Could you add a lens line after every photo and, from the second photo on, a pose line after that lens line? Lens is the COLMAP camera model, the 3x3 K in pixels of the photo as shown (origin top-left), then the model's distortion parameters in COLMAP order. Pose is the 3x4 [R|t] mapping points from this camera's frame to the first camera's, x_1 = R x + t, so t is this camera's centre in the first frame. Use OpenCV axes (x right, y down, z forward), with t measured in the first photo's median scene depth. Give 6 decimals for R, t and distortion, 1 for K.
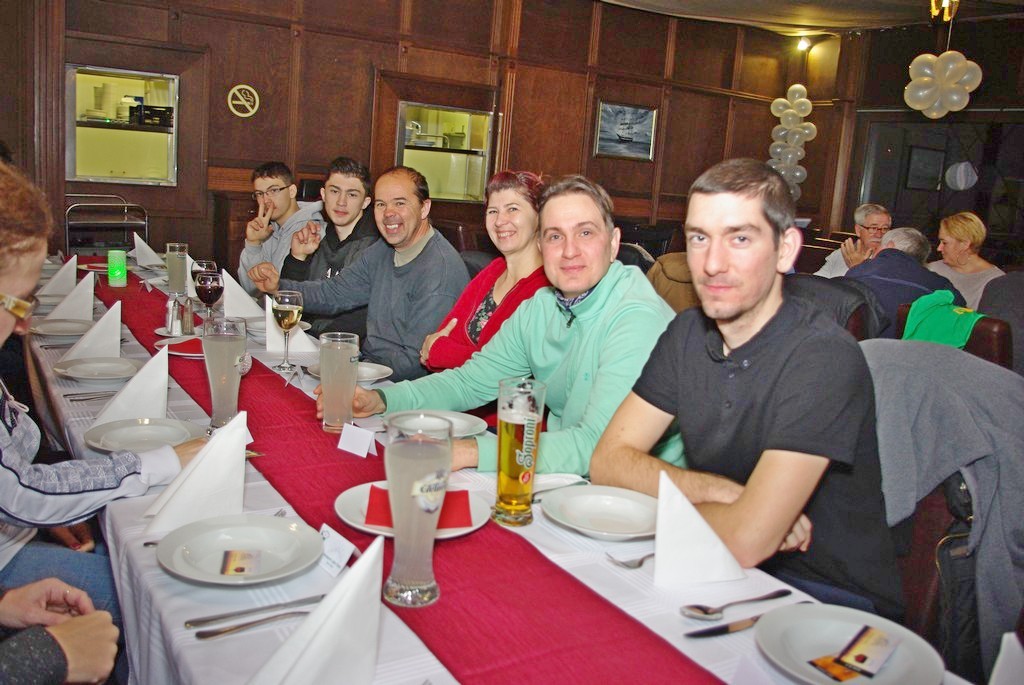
lens RADIAL K [[932.9, 0, 509.6], [0, 932.9, 338.1], [0, 0, 1]] dist [-0.037207, 0.000000]
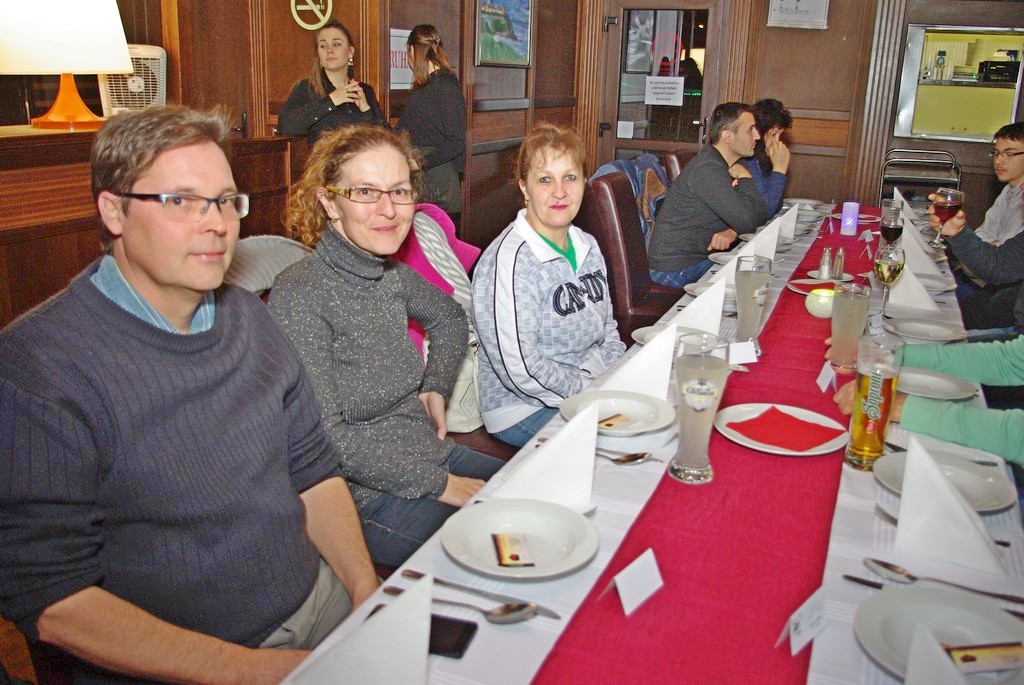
lens RADIAL K [[932.9, 0, 517.2], [0, 932.9, 344.1], [0, 0, 1]] dist [-0.037207, 0.000000]
pose [[0.592338, 0.176157, -0.786196, 0.149126], [-0.133782, 0.983764, 0.119630, -0.003561], [0.794505, 0.034318, 0.606287, 0.010817]]
